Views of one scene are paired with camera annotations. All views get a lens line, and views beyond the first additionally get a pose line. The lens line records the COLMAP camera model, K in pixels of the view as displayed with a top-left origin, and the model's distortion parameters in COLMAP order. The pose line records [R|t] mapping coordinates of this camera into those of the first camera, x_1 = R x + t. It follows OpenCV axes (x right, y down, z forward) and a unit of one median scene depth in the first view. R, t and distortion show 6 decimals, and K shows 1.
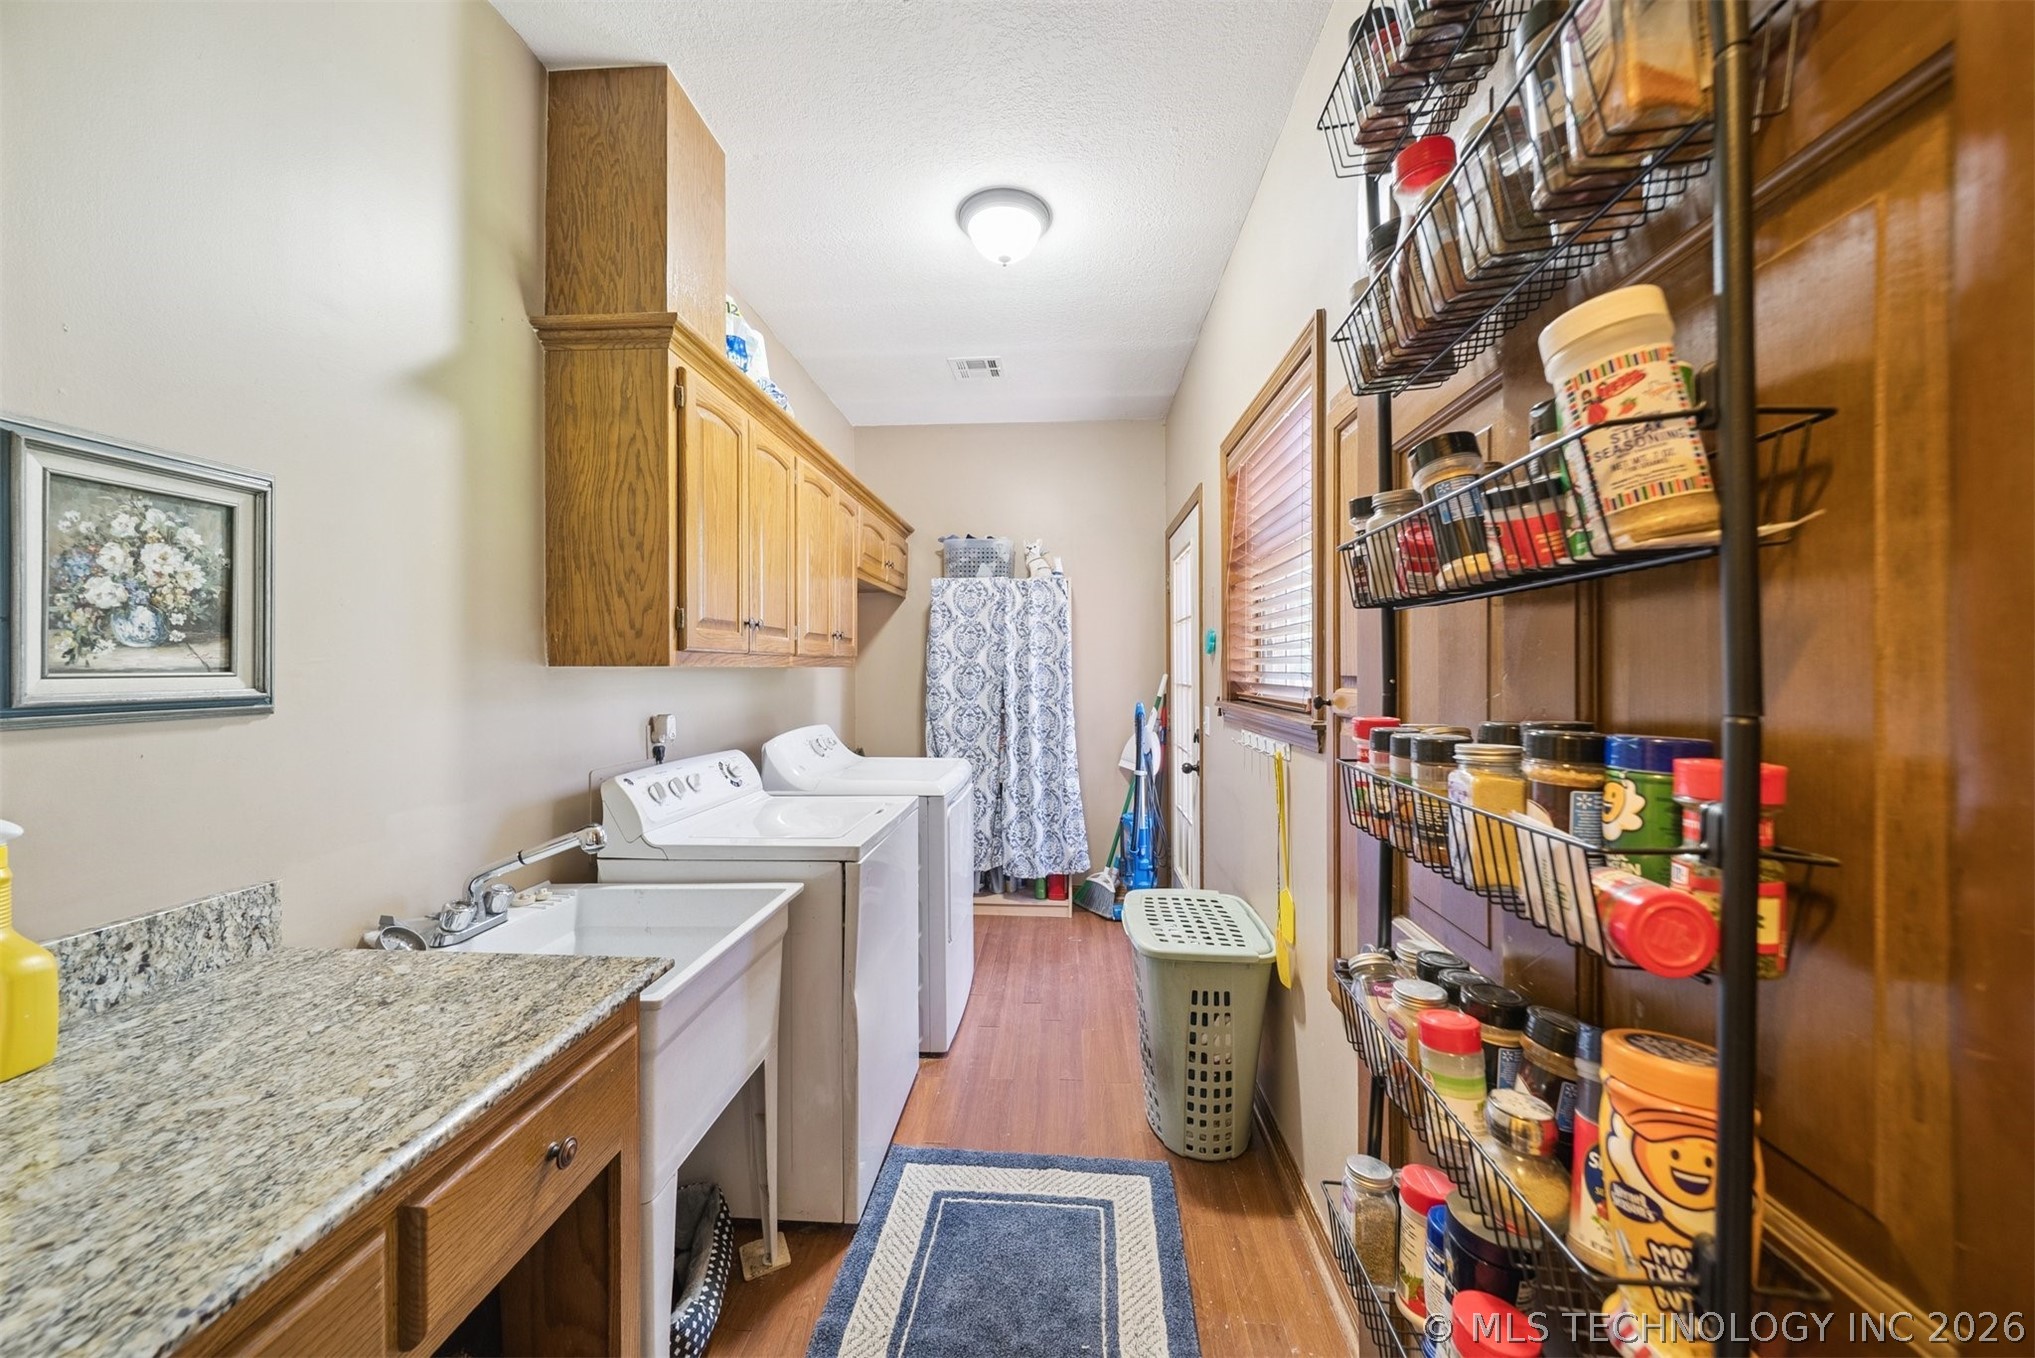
lens RADIAL K [[742.2, 0, 1029.8], [0, 742.2, 670.4], [0, 0, 1]] dist [0.003590, -0.001170]
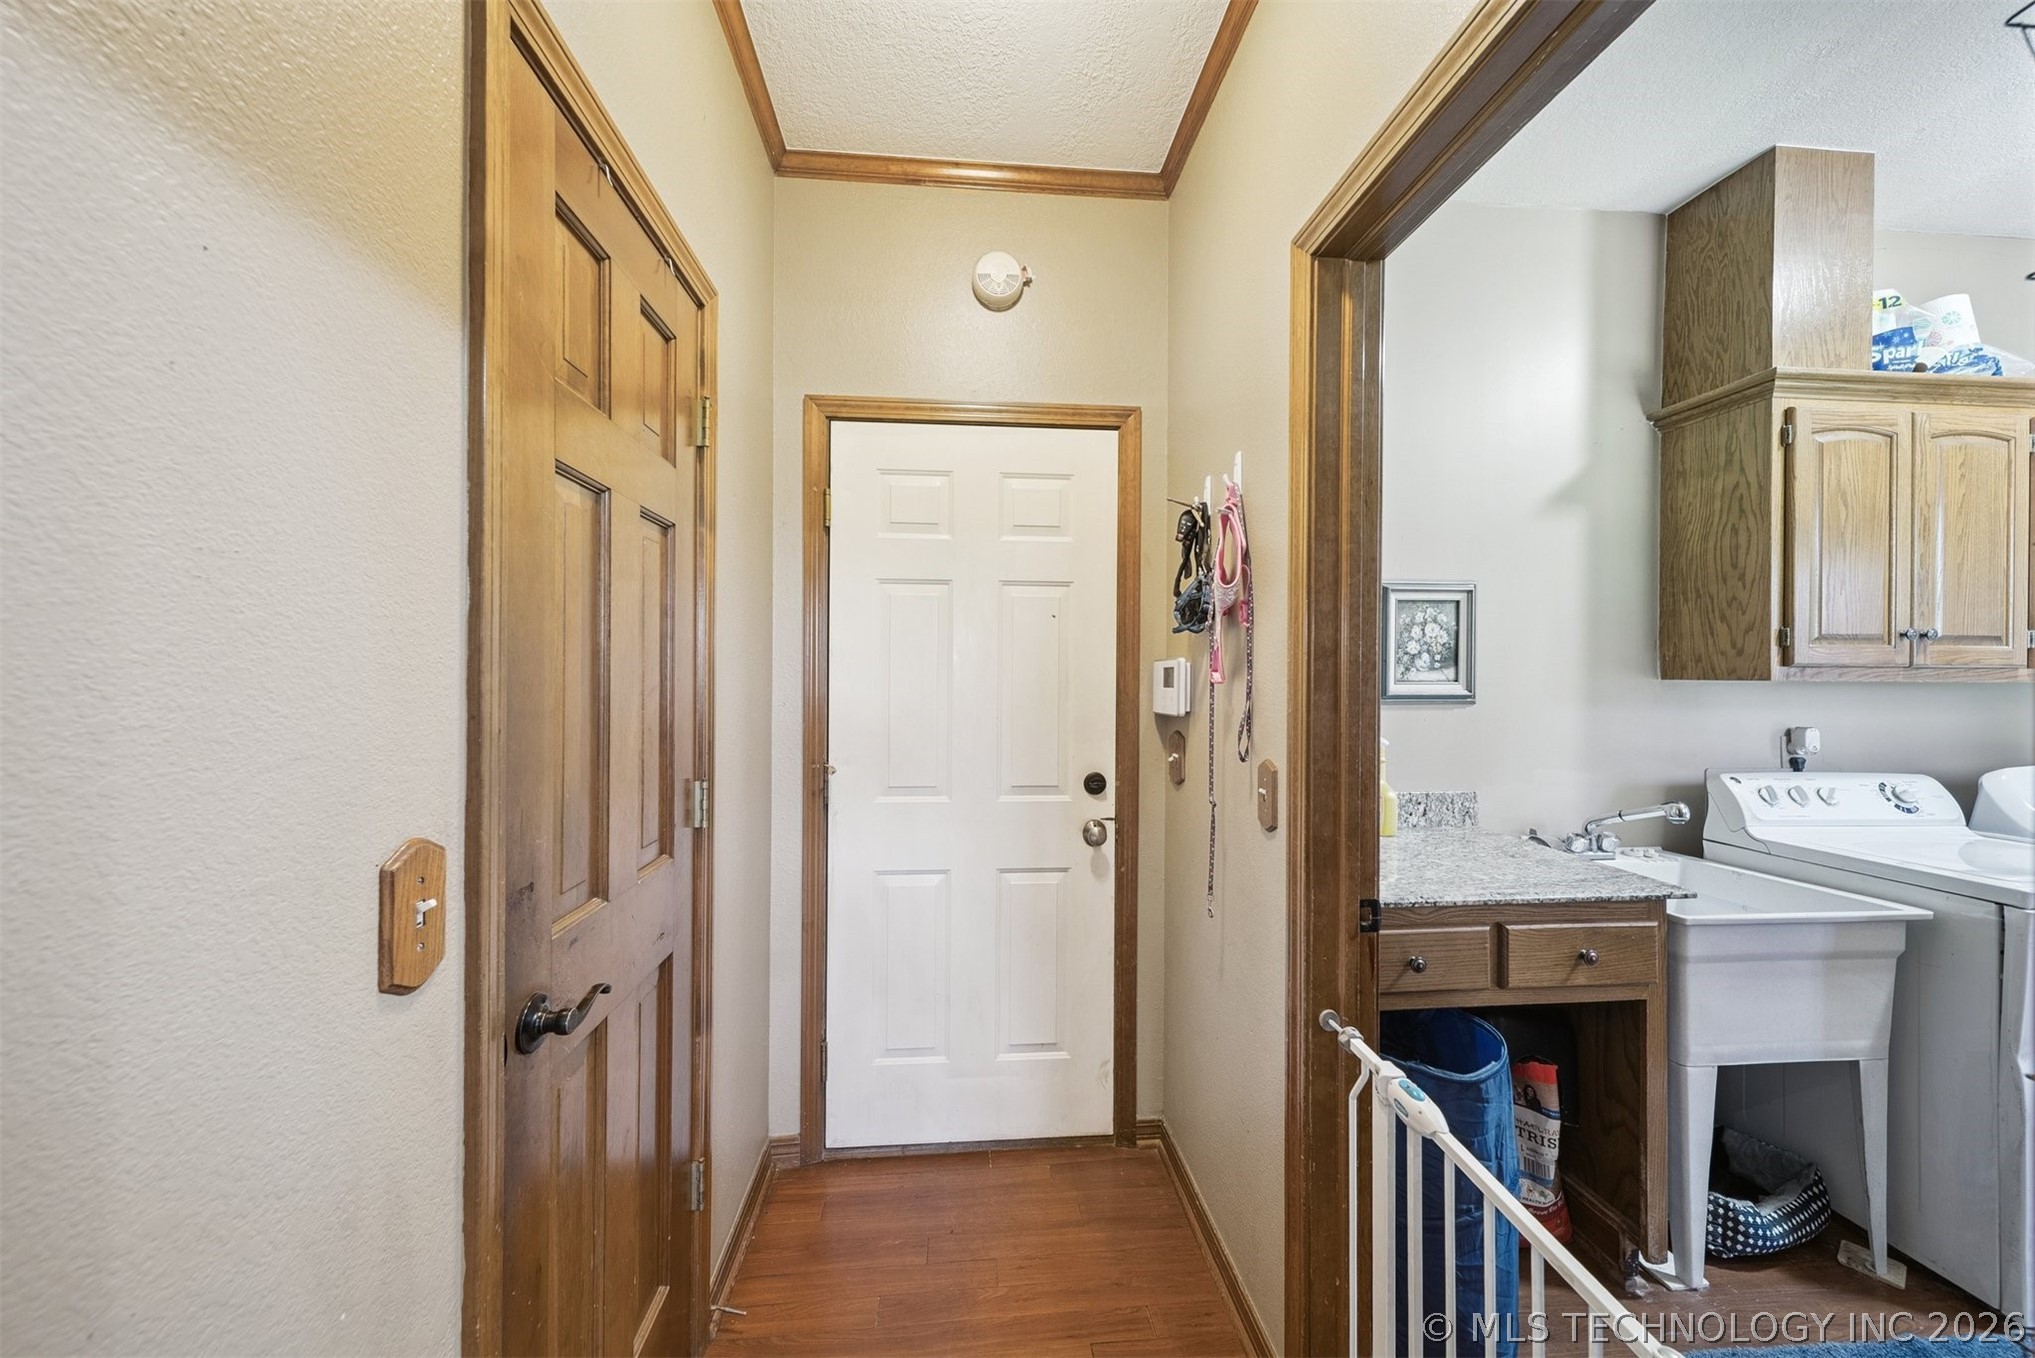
lens RADIAL K [[742.2, 0, 1029.0], [0, 742.2, 674.0], [0, 0, 1]] dist [0.003590, -0.001170]
pose [[0.179474, 0.003018, -0.983758, 0.429472], [-0.009446, 0.999954, 0.001344, -0.006714], [0.983717, 0.009051, 0.179495, -0.310870]]
